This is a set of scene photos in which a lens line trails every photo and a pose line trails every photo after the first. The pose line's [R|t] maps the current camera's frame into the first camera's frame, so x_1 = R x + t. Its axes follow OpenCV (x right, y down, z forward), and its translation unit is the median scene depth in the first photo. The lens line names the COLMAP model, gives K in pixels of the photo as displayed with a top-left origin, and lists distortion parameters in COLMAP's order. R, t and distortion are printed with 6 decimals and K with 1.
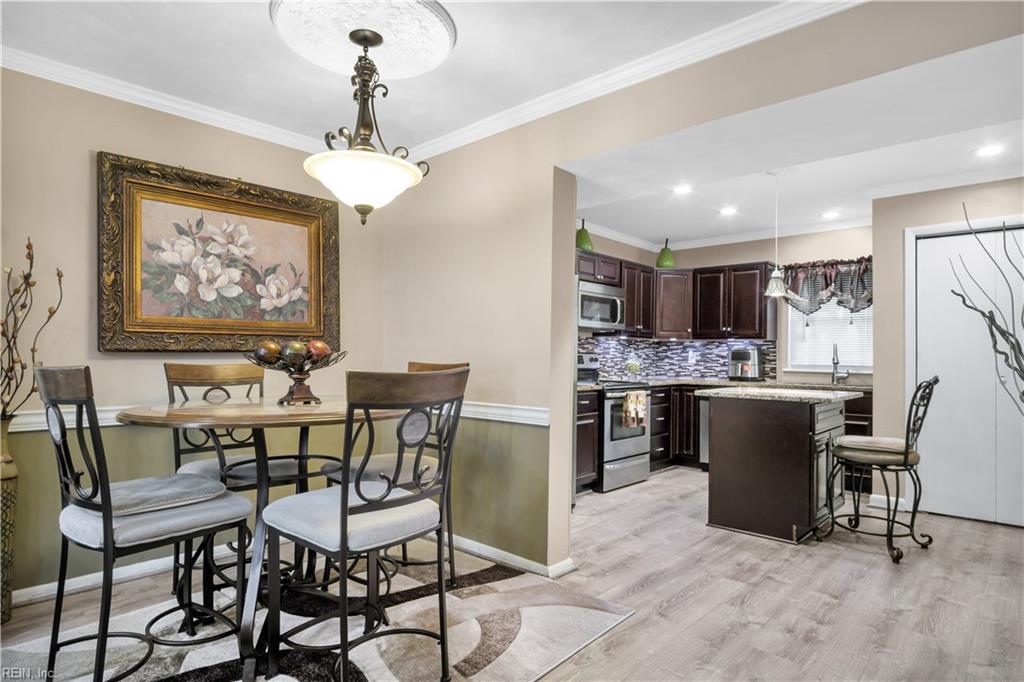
lens RADIAL K [[571.0, 0, 509.8], [0, 571.0, 346.3], [0, 0, 1]] dist [-0.004388, 0.000591]
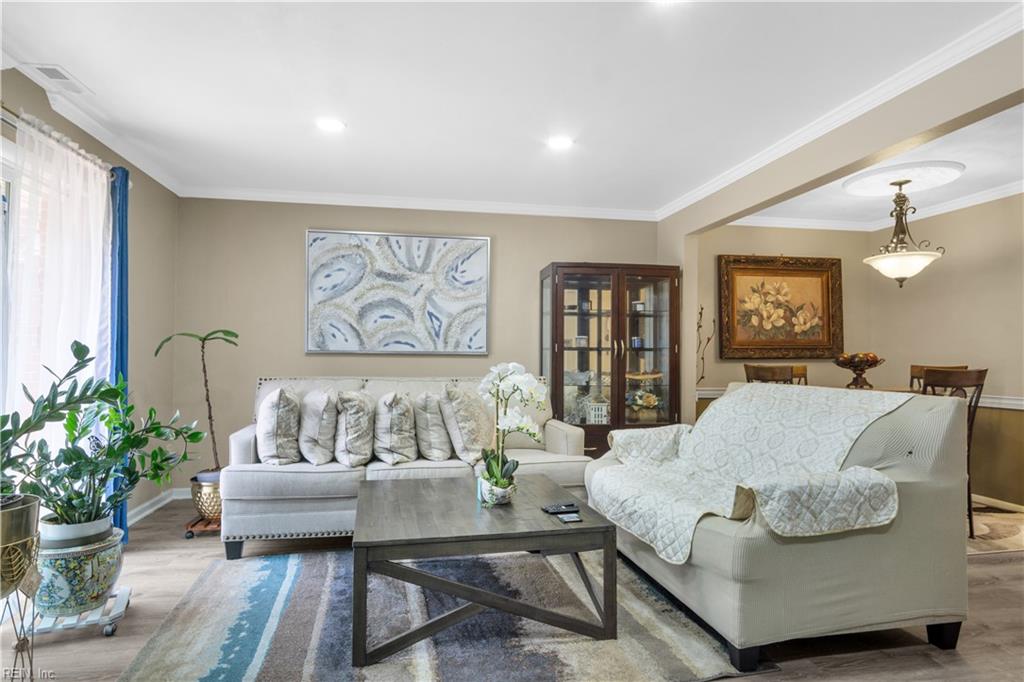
lens RADIAL K [[571.0, 0, 492.8], [0, 571.0, 352.9], [0, 0, 1]] dist [-0.004388, 0.000591]
pose [[0.790553, -0.006634, -0.612358, -0.110089], [0.009054, 0.999959, 0.000855, -0.014330], [0.612327, -0.006220, 0.790580, -0.748640]]
